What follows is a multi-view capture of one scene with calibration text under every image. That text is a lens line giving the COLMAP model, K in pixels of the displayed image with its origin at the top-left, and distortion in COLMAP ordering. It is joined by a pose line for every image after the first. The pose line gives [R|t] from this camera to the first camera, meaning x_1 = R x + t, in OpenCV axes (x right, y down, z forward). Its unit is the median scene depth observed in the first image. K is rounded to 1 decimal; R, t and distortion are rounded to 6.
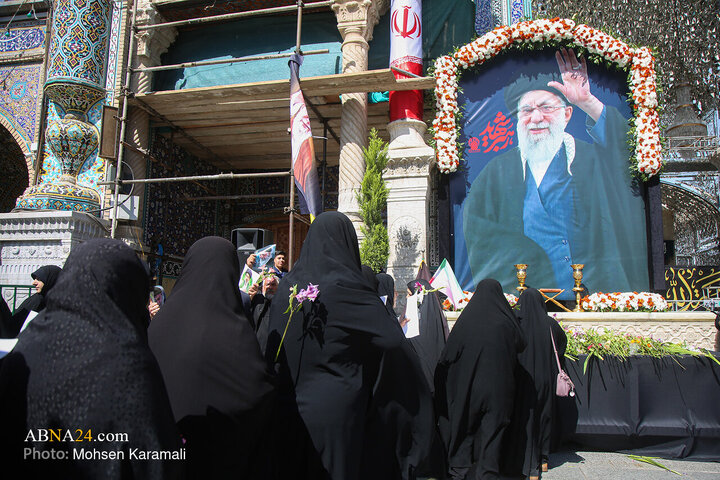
lens RADIAL K [[531.0, 0, 379.2], [0, 531.0, 245.6], [0, 0, 1]] dist [-0.097802, 0.064691]
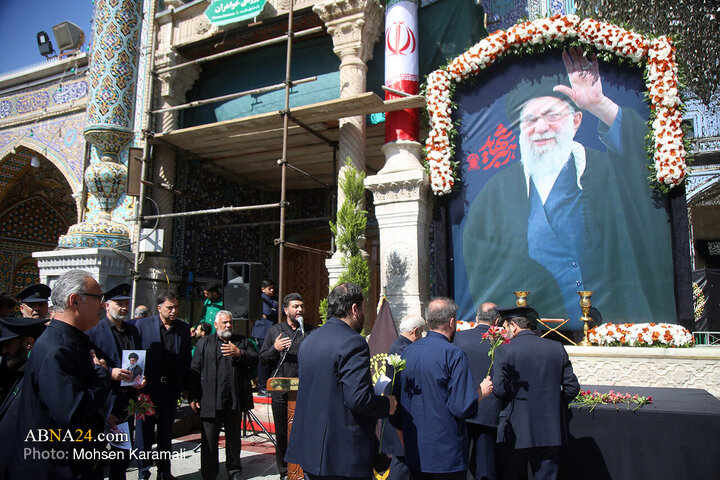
lens RADIAL K [[531.0, 0, 372.0], [0, 531.0, 245.1], [0, 0, 1]] dist [-0.097802, 0.064691]
pose [[0.974025, -0.033415, -0.223962, 0.215444], [0.034245, 0.999413, -0.000175, -0.051501], [0.223836, -0.007500, 0.974598, 0.050534]]
